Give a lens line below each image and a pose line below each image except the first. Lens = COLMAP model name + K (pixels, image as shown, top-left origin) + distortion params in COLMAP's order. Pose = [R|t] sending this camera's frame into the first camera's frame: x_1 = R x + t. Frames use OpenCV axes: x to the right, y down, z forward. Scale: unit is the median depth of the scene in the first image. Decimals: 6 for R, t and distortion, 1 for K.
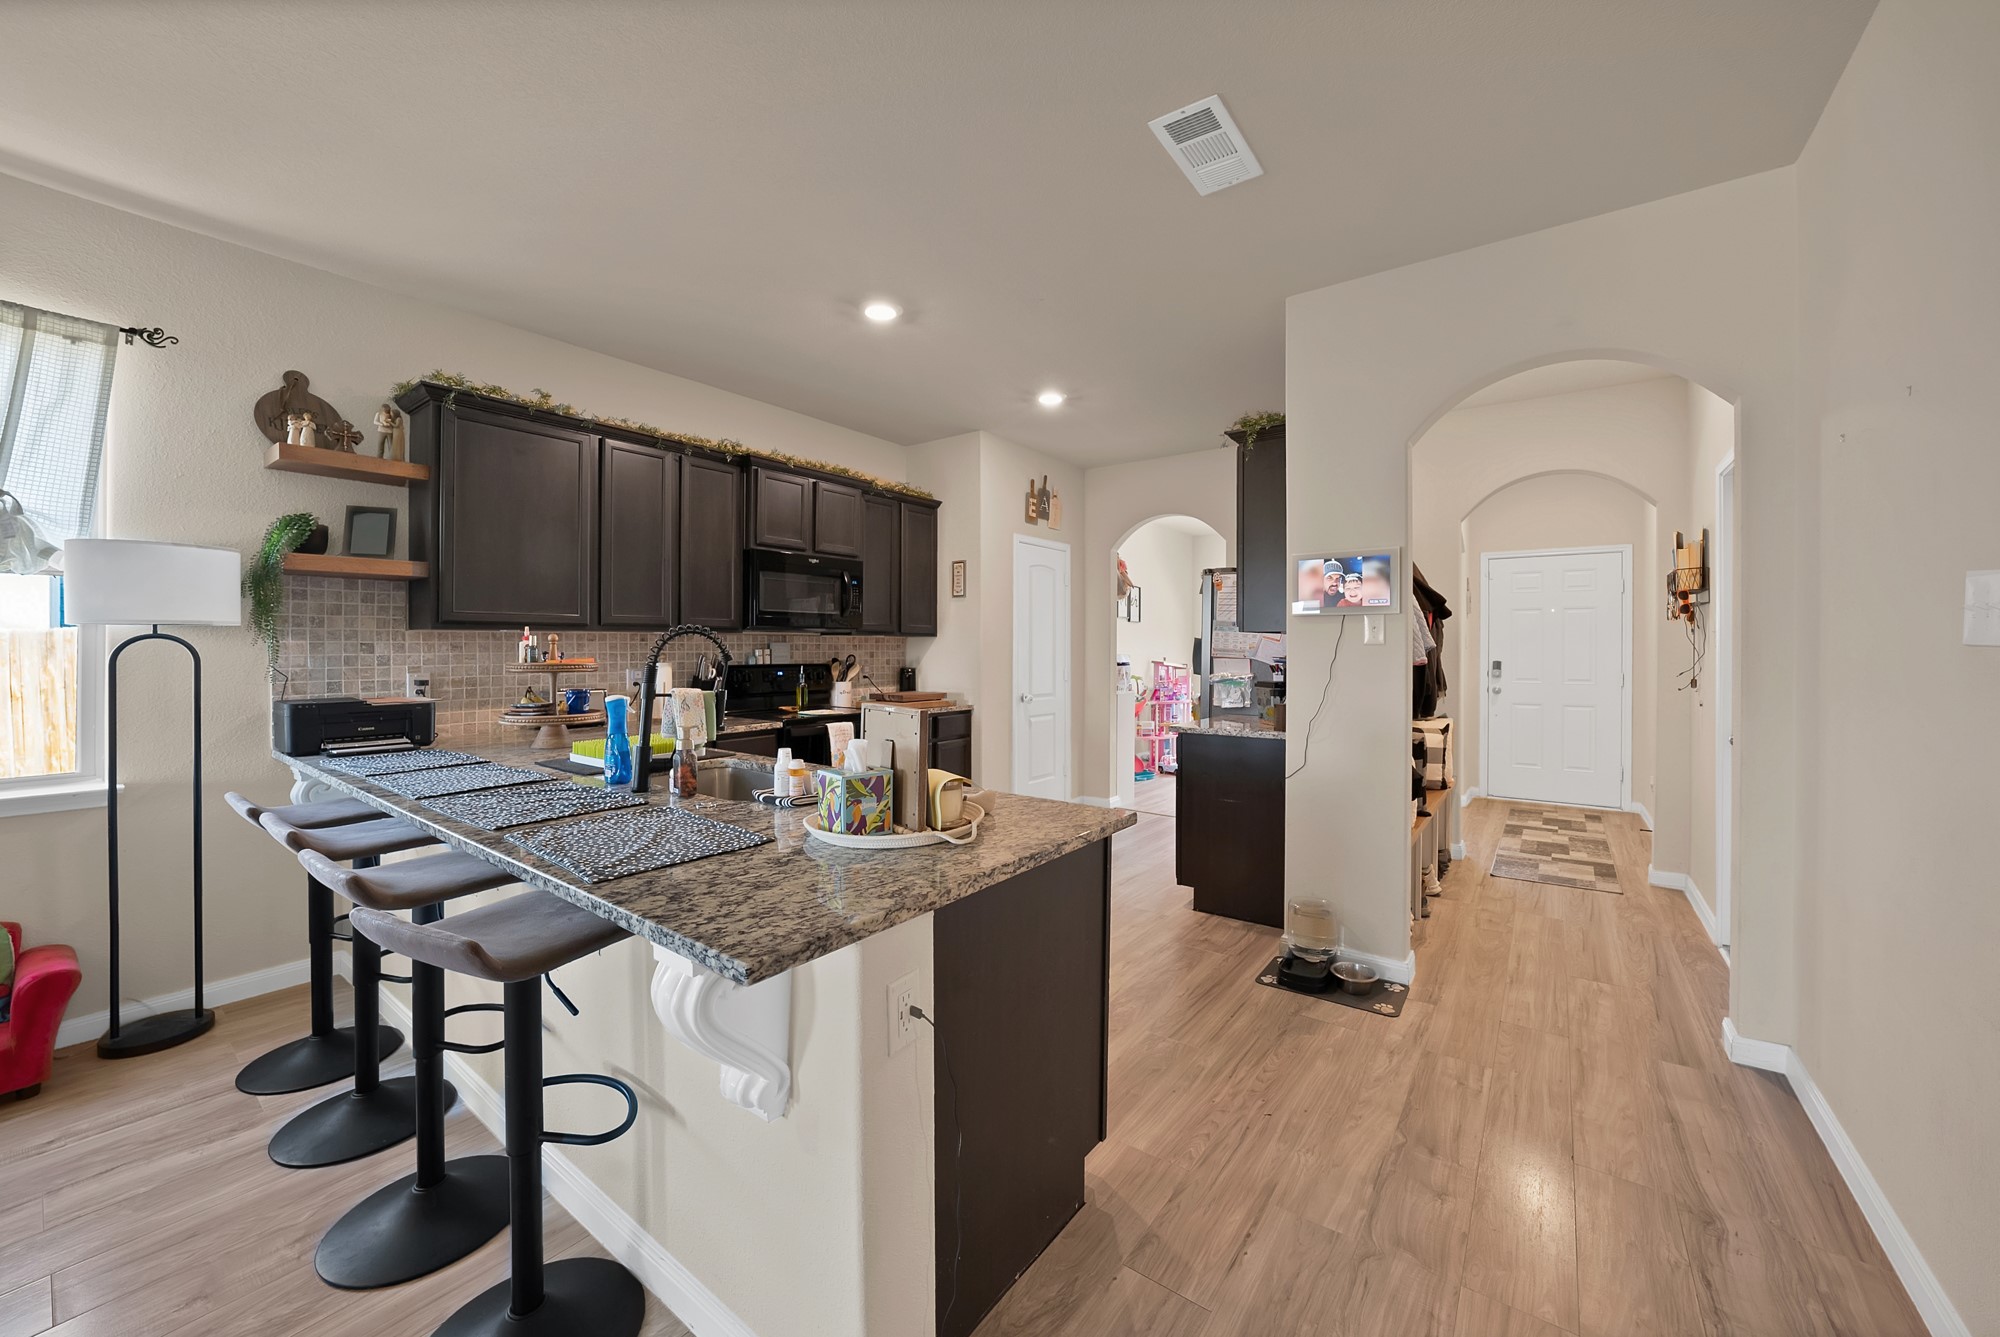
lens RADIAL K [[736.4, 0, 1013.5], [0, 736.4, 654.5], [0, 0, 1]] dist [-0.013383, 0.000719]
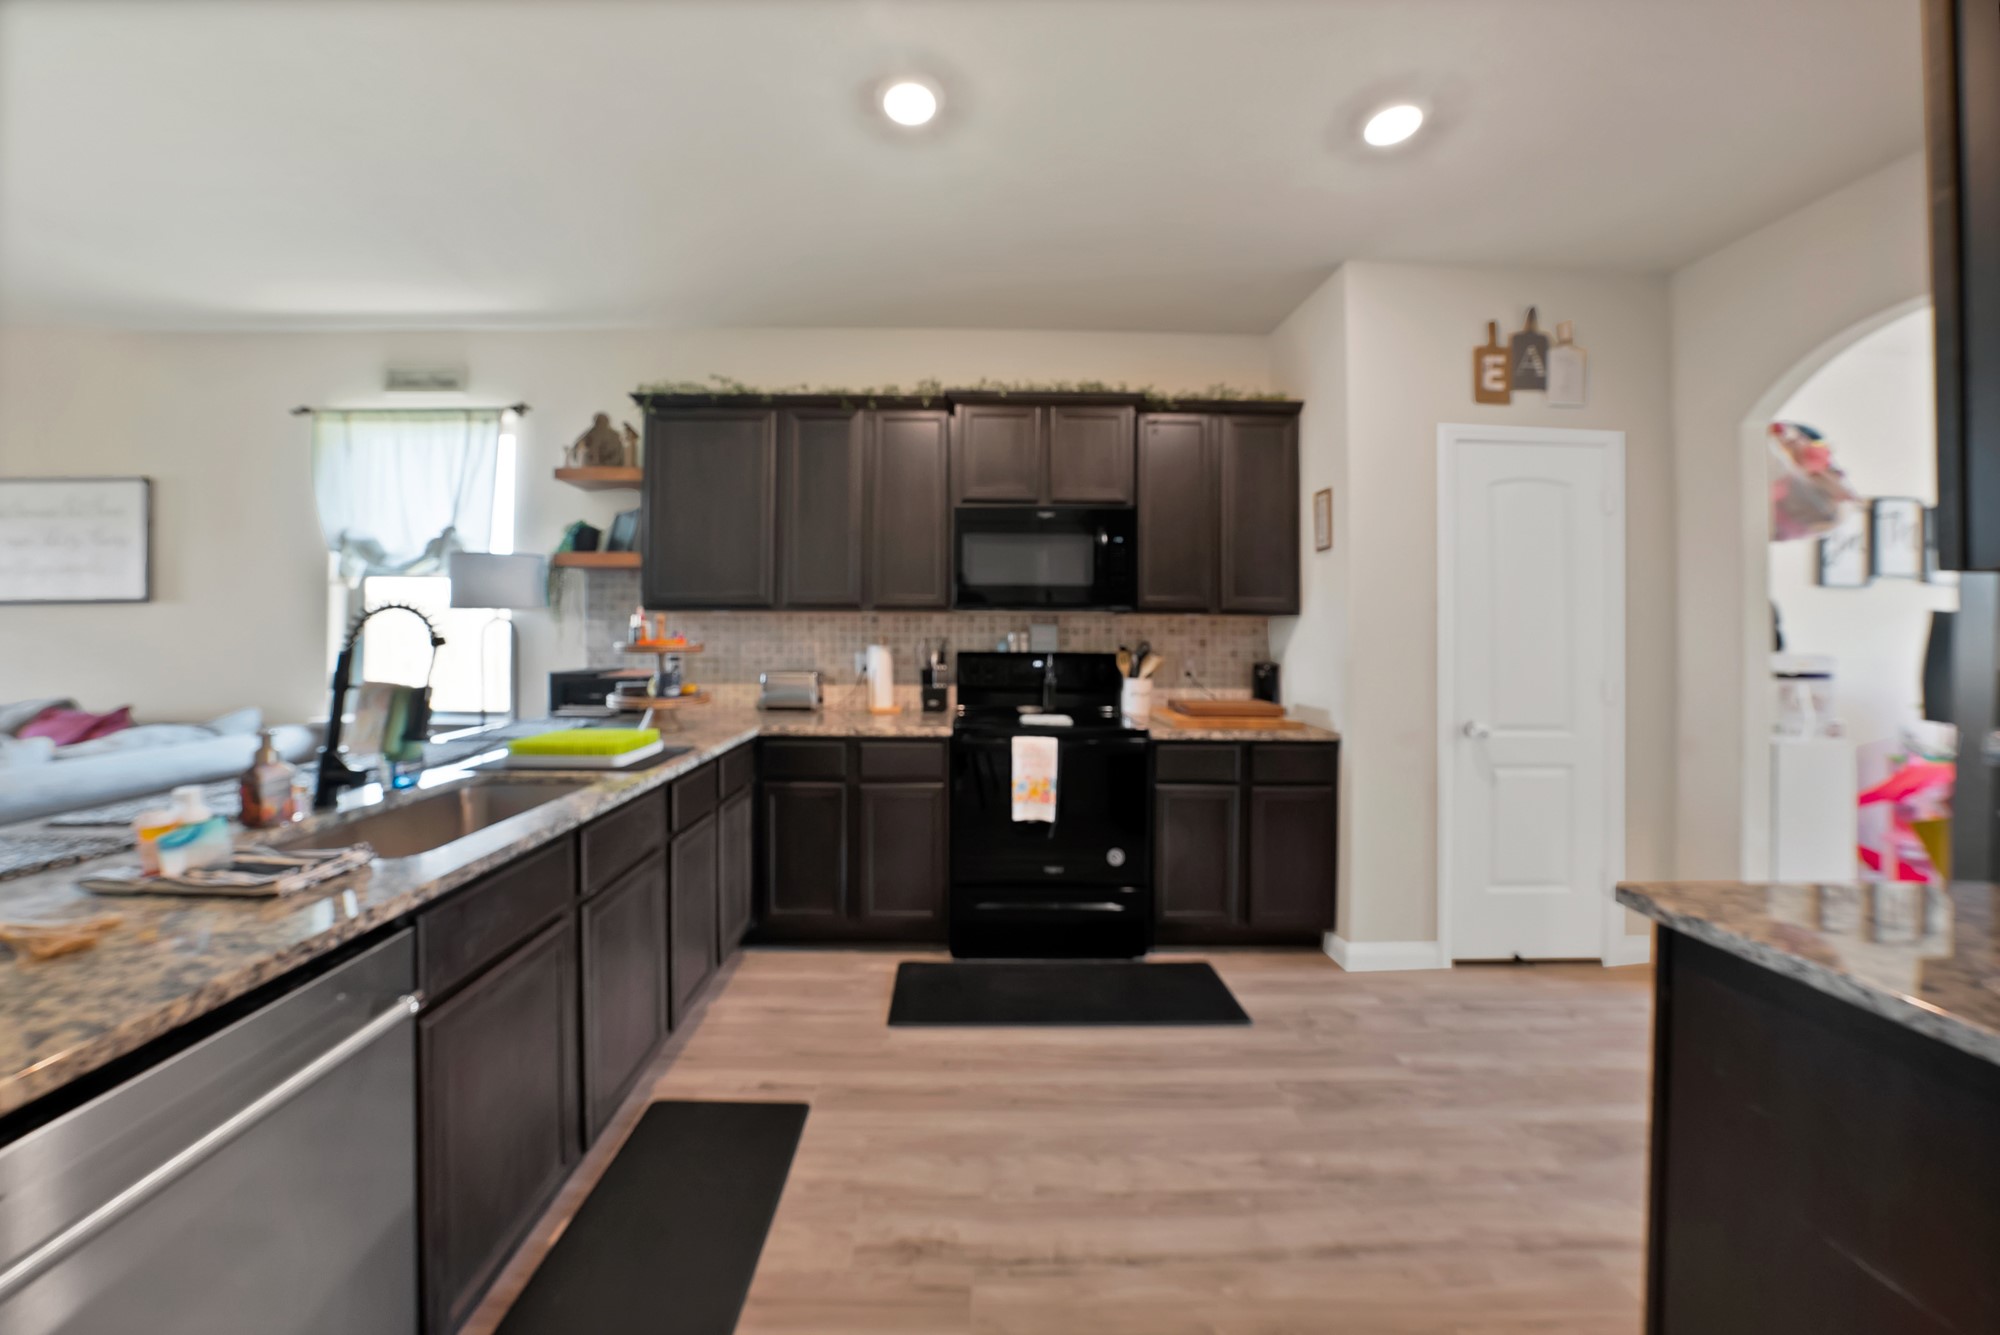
lens RADIAL K [[702.1, 0, 1028.2], [0, 702.1, 622.6], [0, 0, 1]] dist [-0.024473, -0.000162]
pose [[0.604513, -0.000523, -0.796595, 0.325827], [-0.015537, 0.999802, -0.012447, -0.010787], [0.796444, 0.019902, 0.604385, 0.637148]]
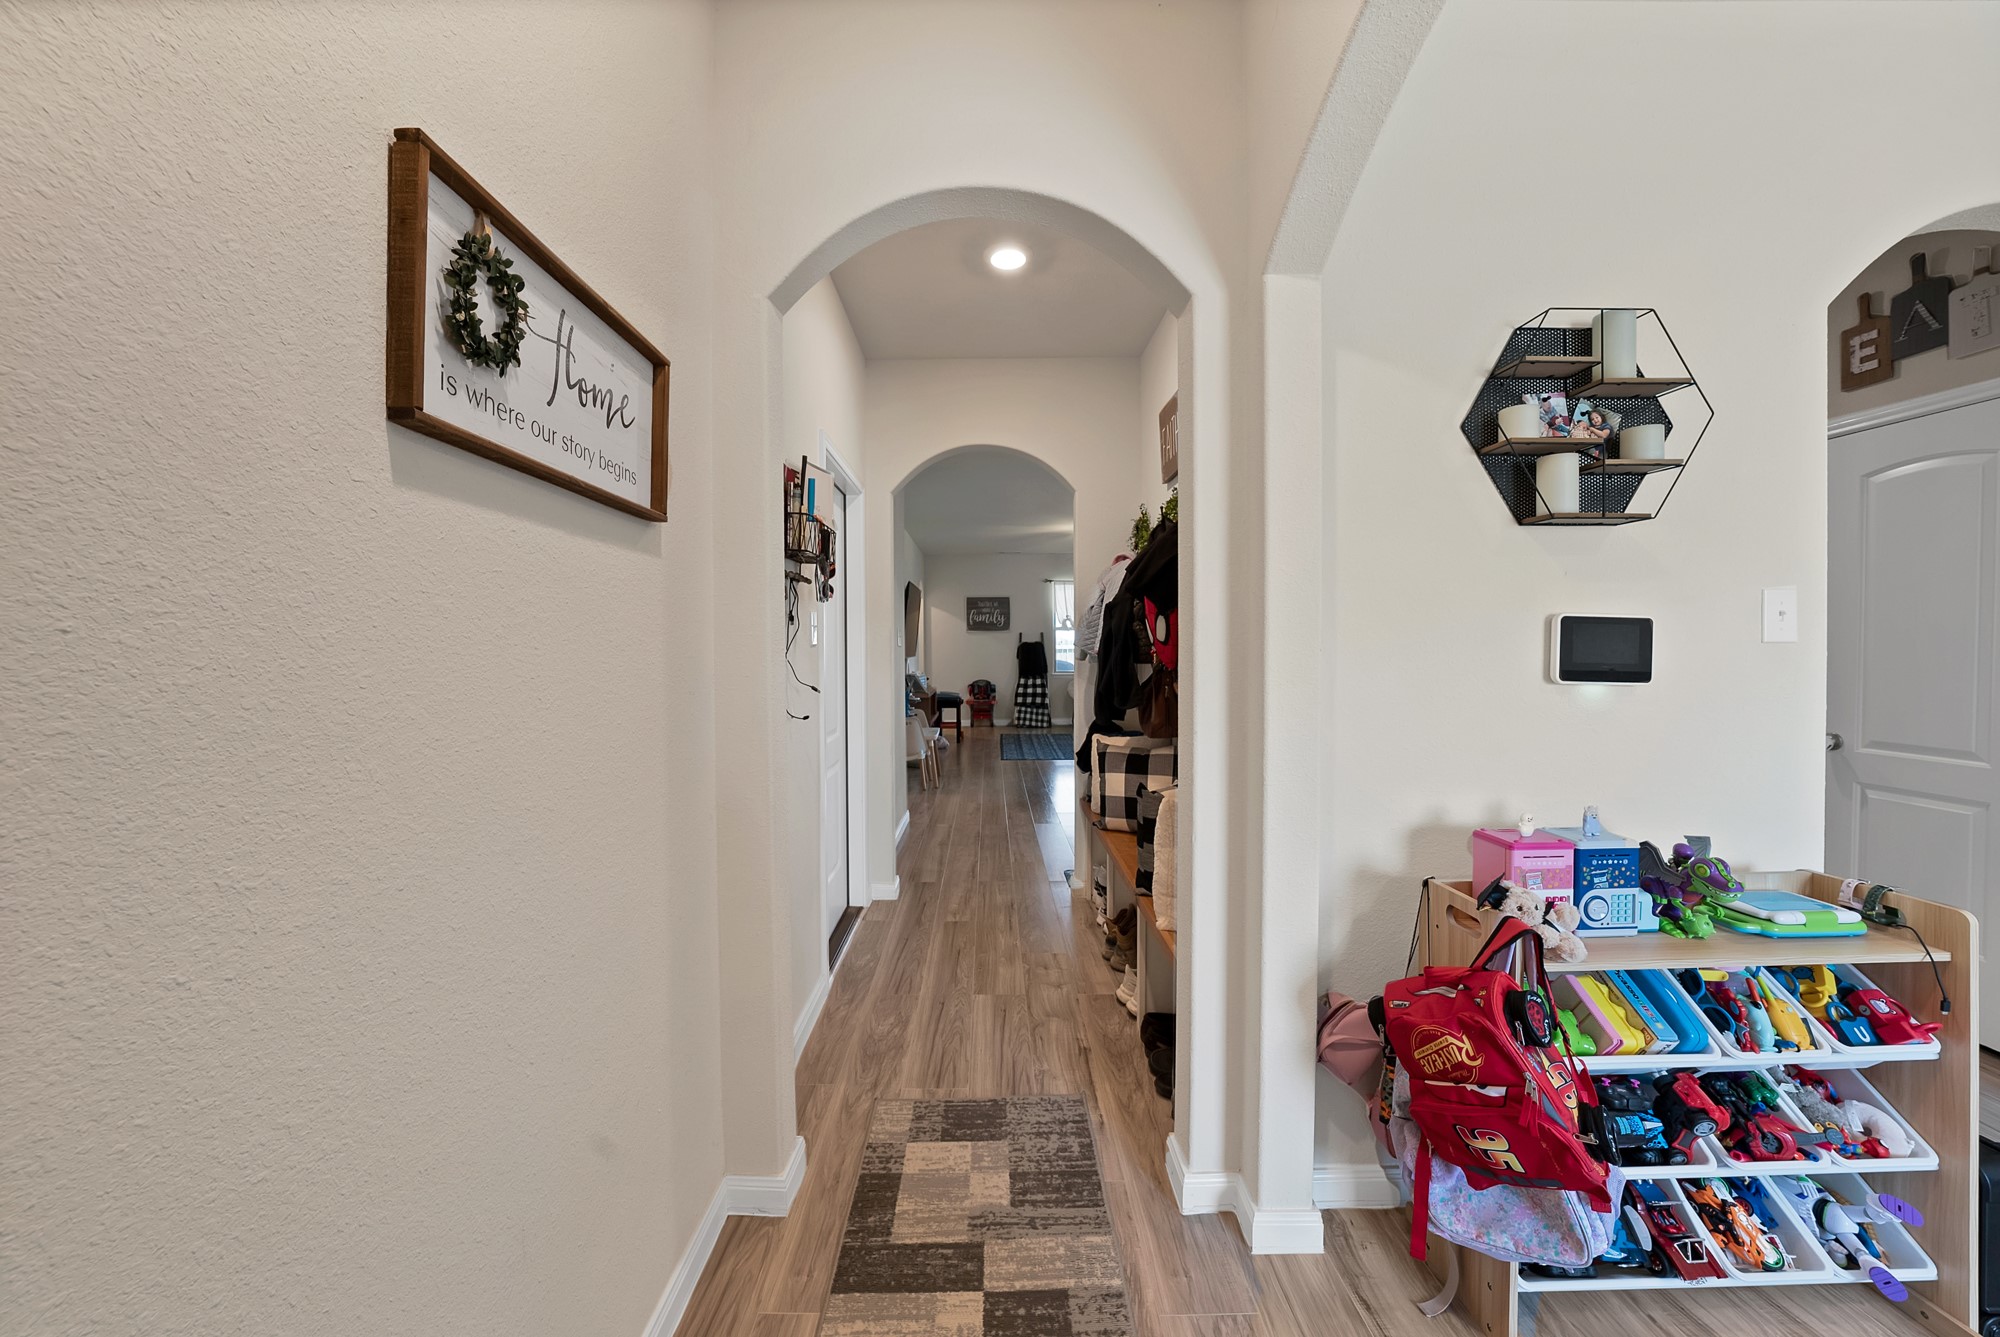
lens RADIAL K [[736.4, 0, 1002.2], [0, 736.4, 656.2], [0, 0, 1]] dist [-0.013383, 0.000719]
pose [[-0.793169, 0.003267, -0.608993, 1.124856], [-0.006813, 0.999875, 0.014237, -0.004672], [0.608964, 0.015441, -0.793048, 1.525124]]
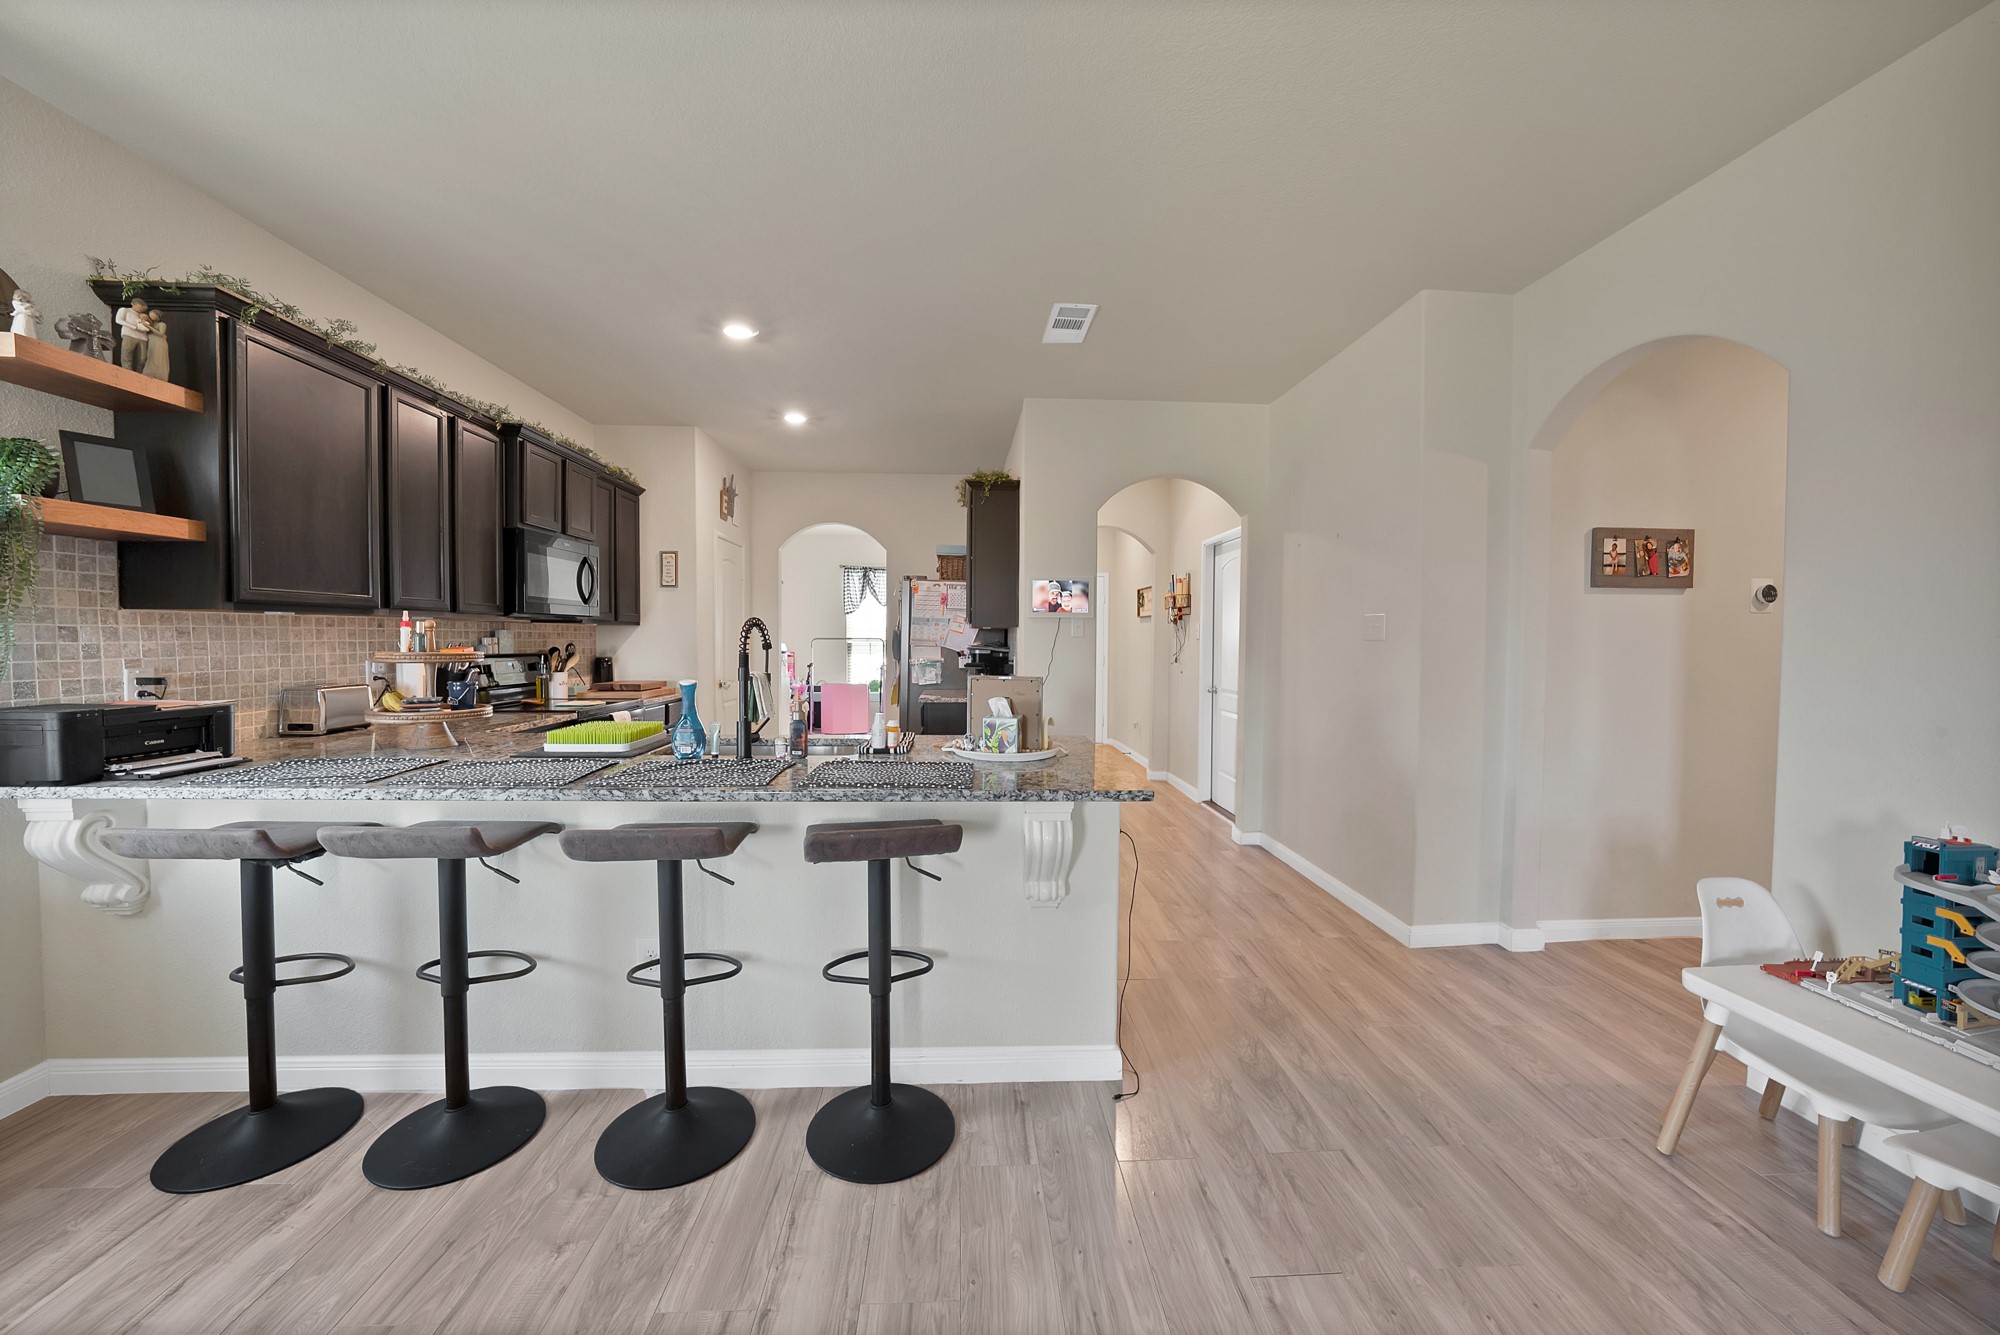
lens RADIAL K [[736.4, 0, 998.8], [0, 736.4, 656.7], [0, 0, 1]] dist [-0.013383, 0.000719]
pose [[0.772092, -0.010915, 0.635417, -0.503415], [0.000382, 0.999860, 0.016711, 0.001695], [-0.635511, -0.012660, 0.771988, -0.088666]]
